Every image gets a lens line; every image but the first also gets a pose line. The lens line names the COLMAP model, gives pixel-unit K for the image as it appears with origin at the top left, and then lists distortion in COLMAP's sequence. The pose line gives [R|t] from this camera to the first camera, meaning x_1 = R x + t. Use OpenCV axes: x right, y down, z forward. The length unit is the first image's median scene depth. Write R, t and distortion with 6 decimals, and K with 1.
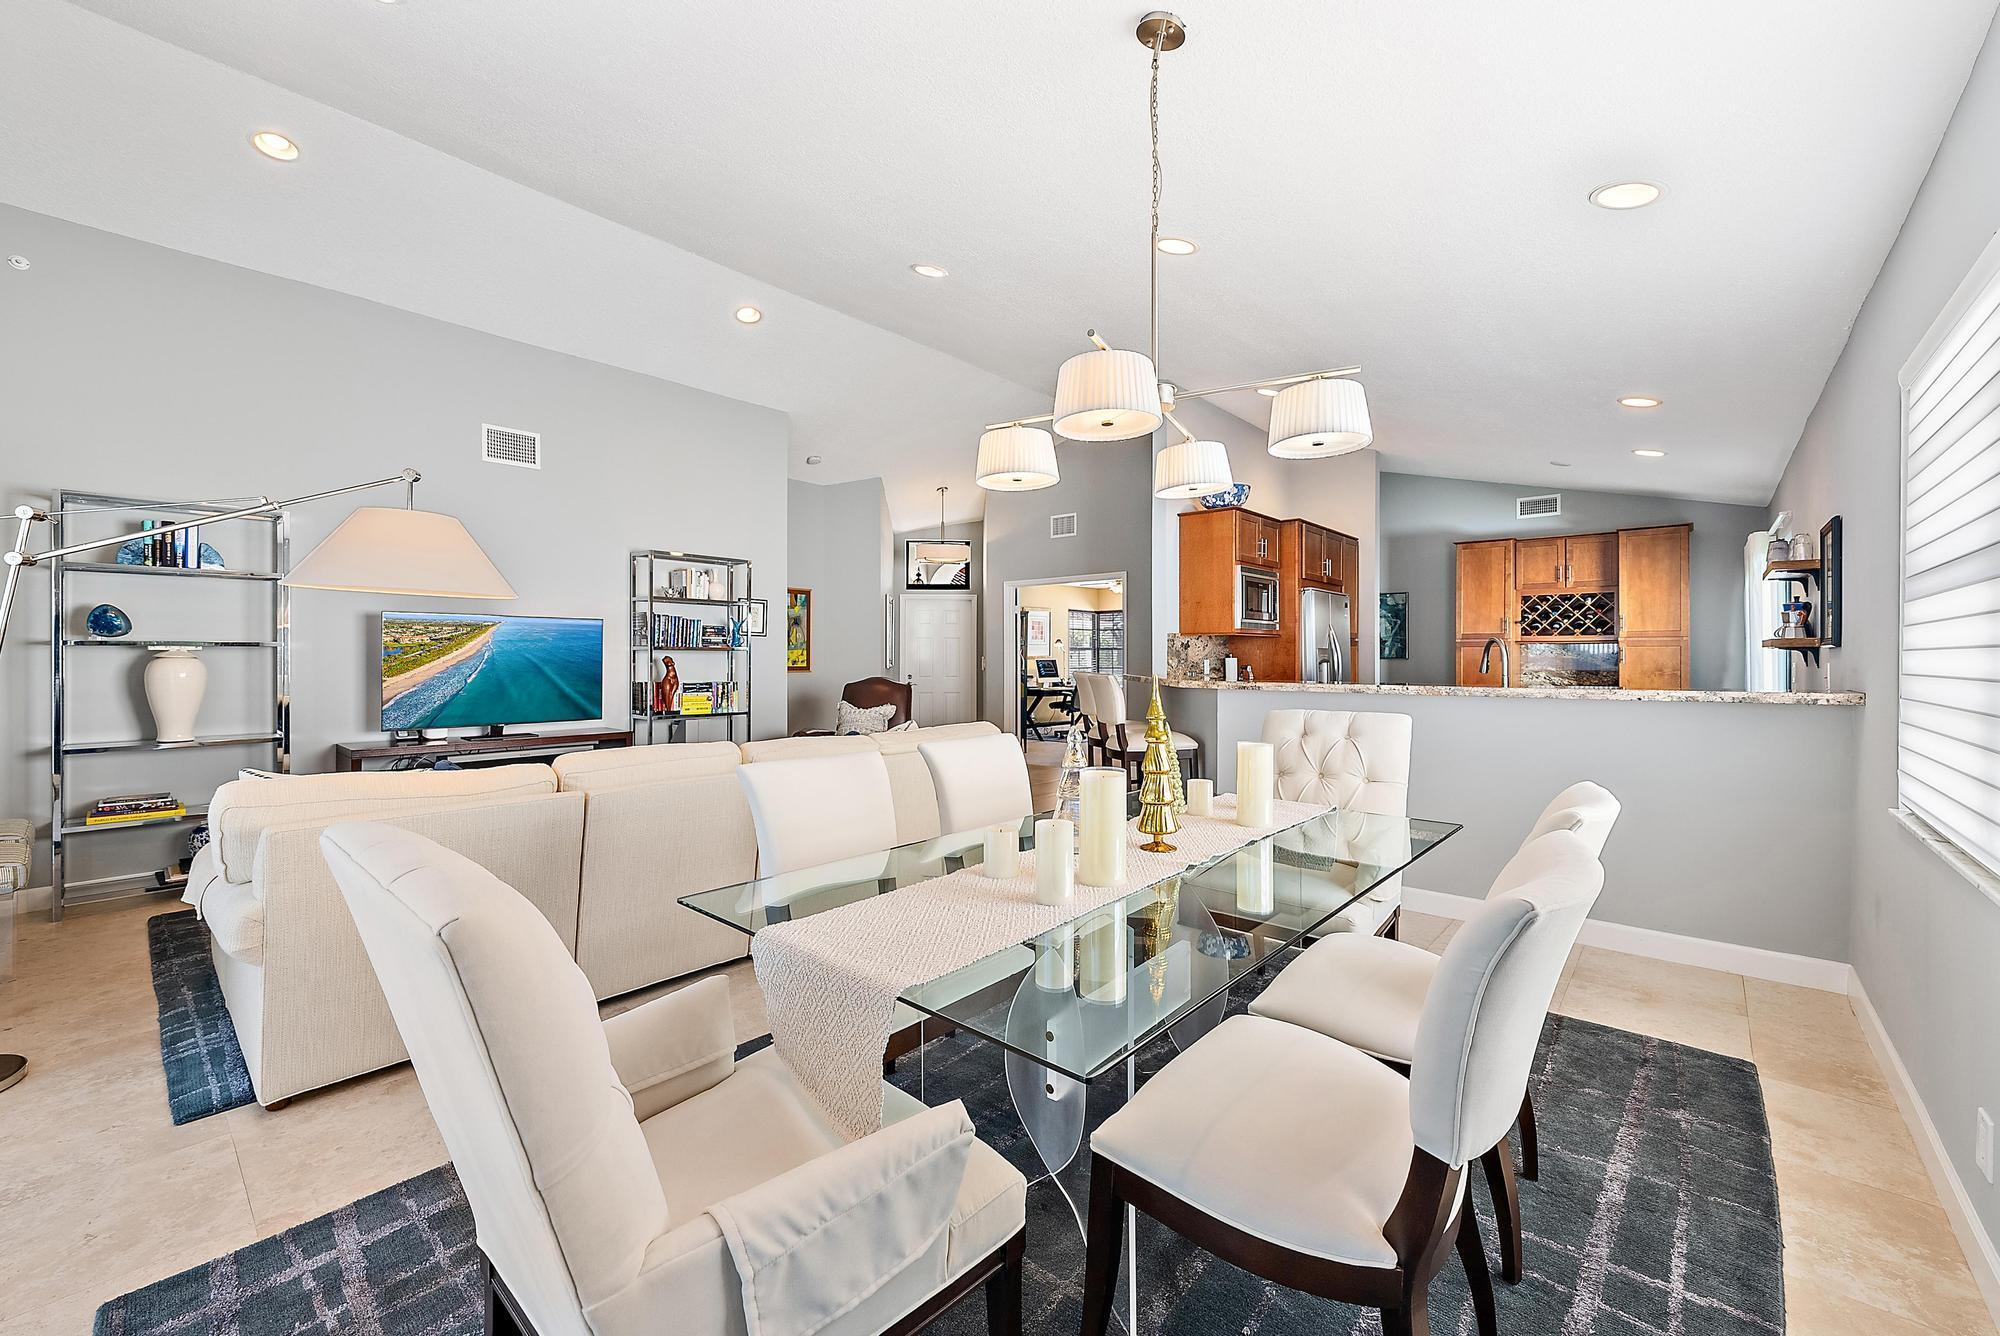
lens RADIAL K [[794.8, 0, 1001.5], [0, 794.8, 664.3], [0, 0, 1]] dist [-0.001158, 0.000129]
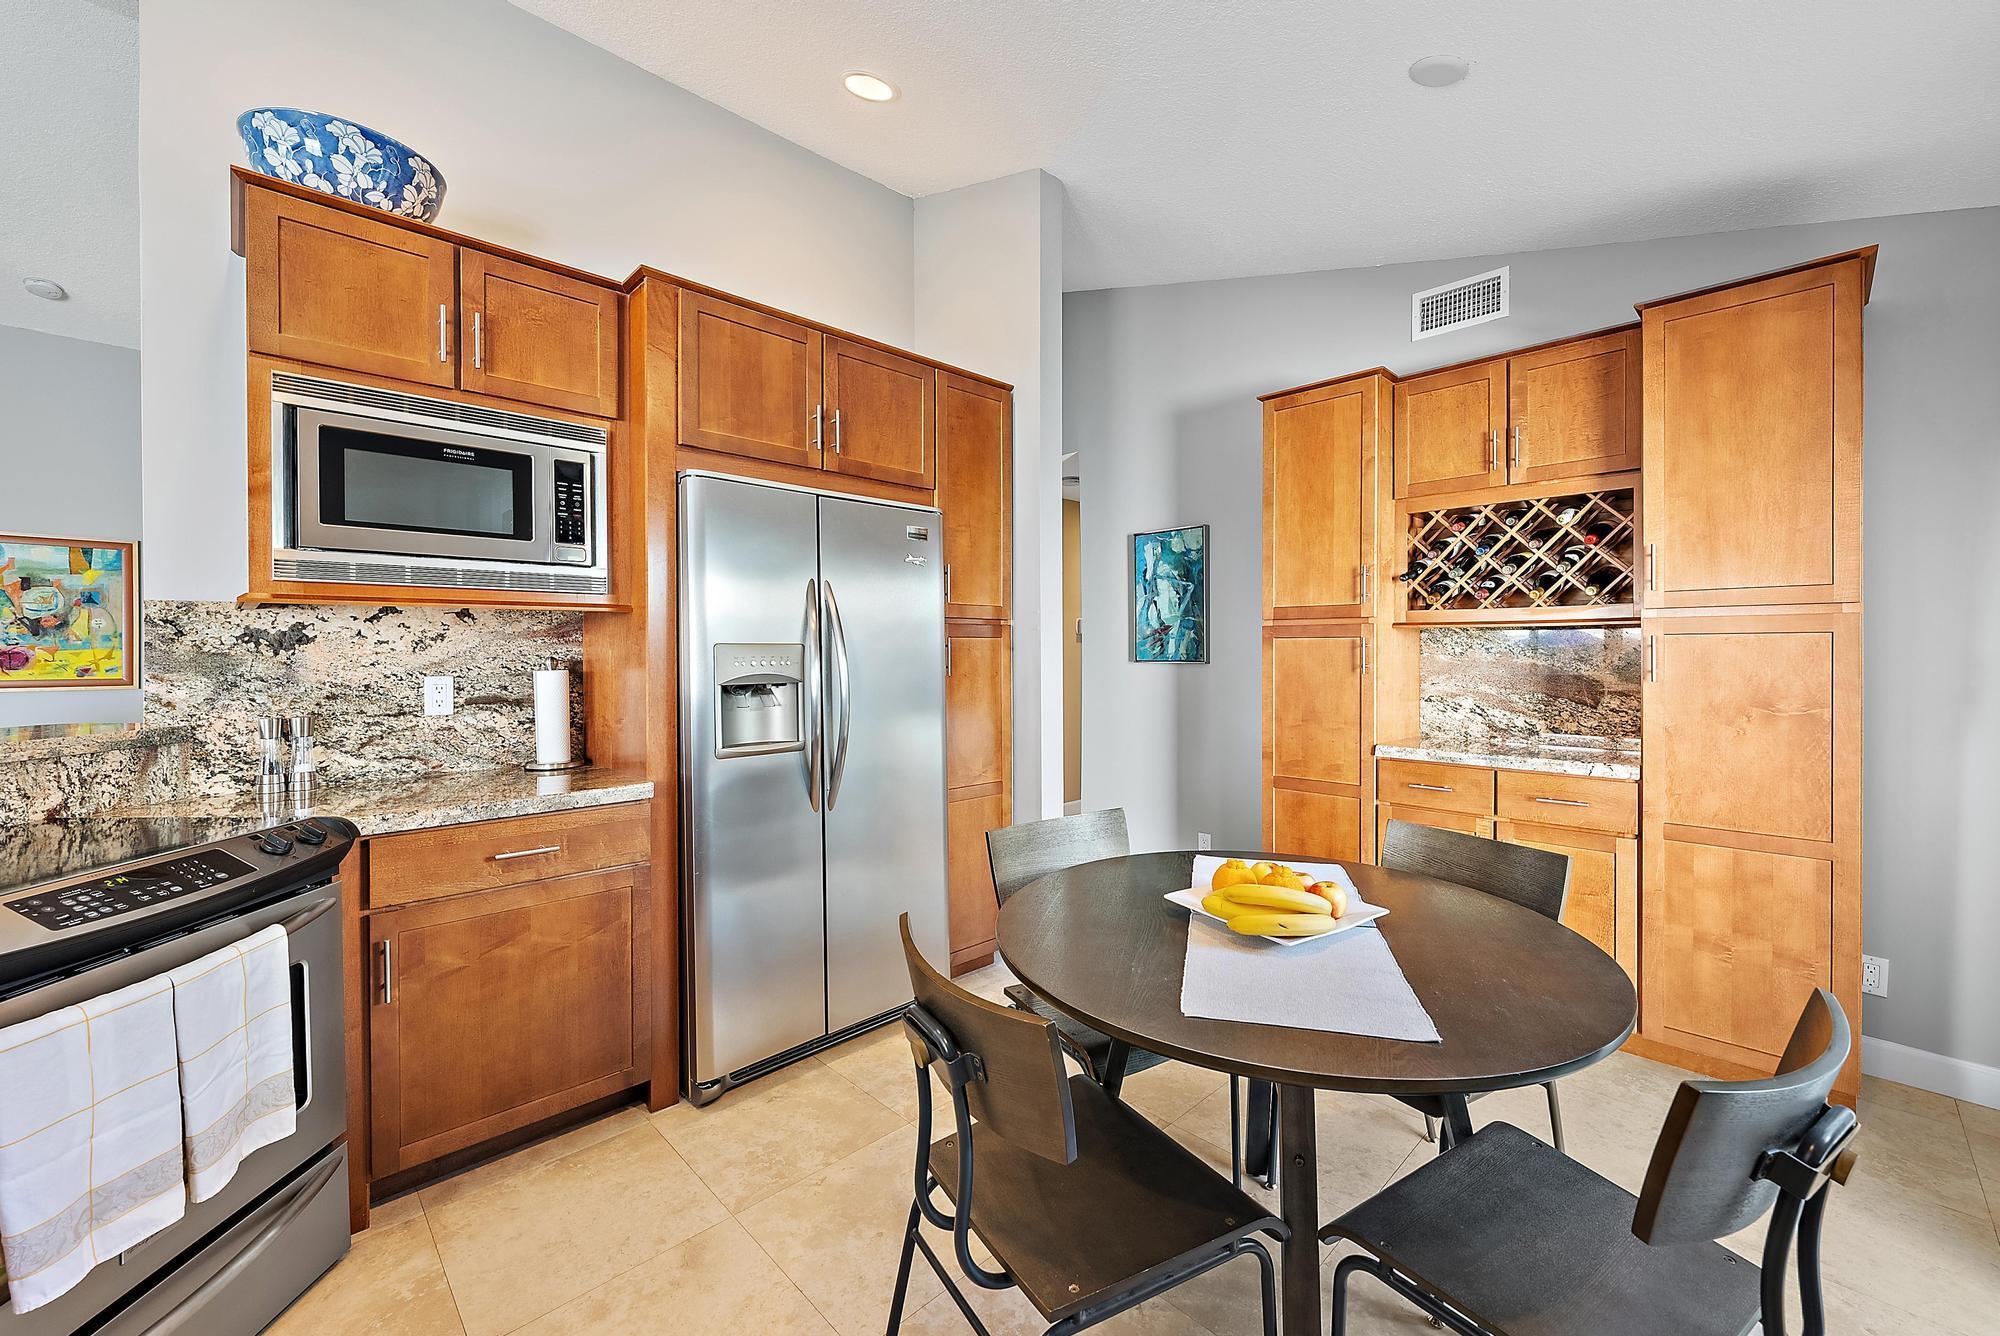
lens RADIAL K [[794.8, 0, 999.4], [0, 794.8, 658.6], [0, 0, 1]] dist [-0.001158, 0.000129]
pose [[0.996282, -0.002993, -0.086105, 0.490869], [0.003237, 0.999991, 0.002688, -0.012704], [0.086096, -0.002957, 0.996282, 0.584613]]
